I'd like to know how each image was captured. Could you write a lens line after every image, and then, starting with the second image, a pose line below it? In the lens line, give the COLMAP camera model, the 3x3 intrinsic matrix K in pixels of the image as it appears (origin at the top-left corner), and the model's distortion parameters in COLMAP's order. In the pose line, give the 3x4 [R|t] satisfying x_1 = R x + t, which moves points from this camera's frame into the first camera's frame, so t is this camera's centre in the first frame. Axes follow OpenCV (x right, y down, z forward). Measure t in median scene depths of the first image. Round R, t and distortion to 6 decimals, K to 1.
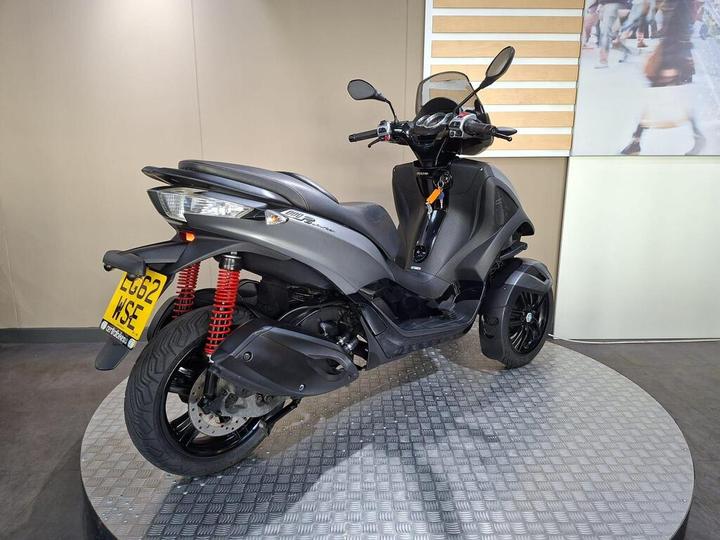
lens RADIAL K [[500.2, 0, 351.8], [0, 500.2, 264.5], [0, 0, 1]] dist [0.037988, -0.033623]
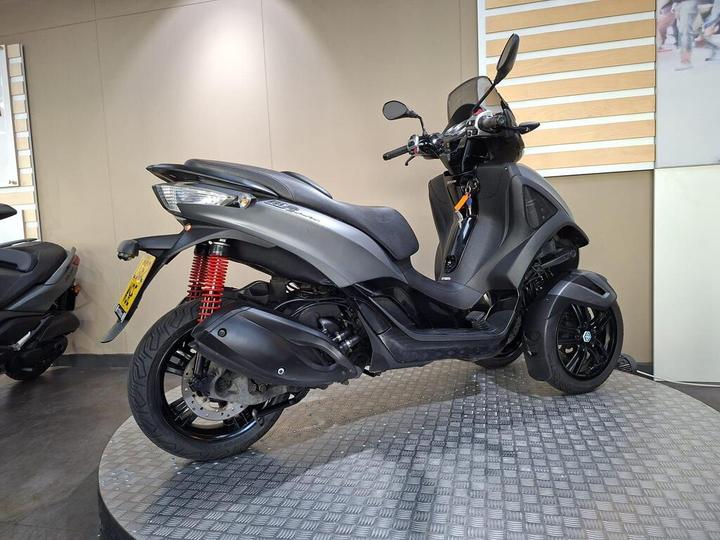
lens RADIAL K [[501.4, 0, 344.3], [0, 501.4, 271.8], [0, 0, 1]] dist [0.033180, -0.032537]
pose [[0.963881, -0.022592, -0.265374, 0.223317], [-0.009139, 0.993003, -0.117732, 0.124565], [0.266177, 0.115905, 0.956931, 0.033458]]
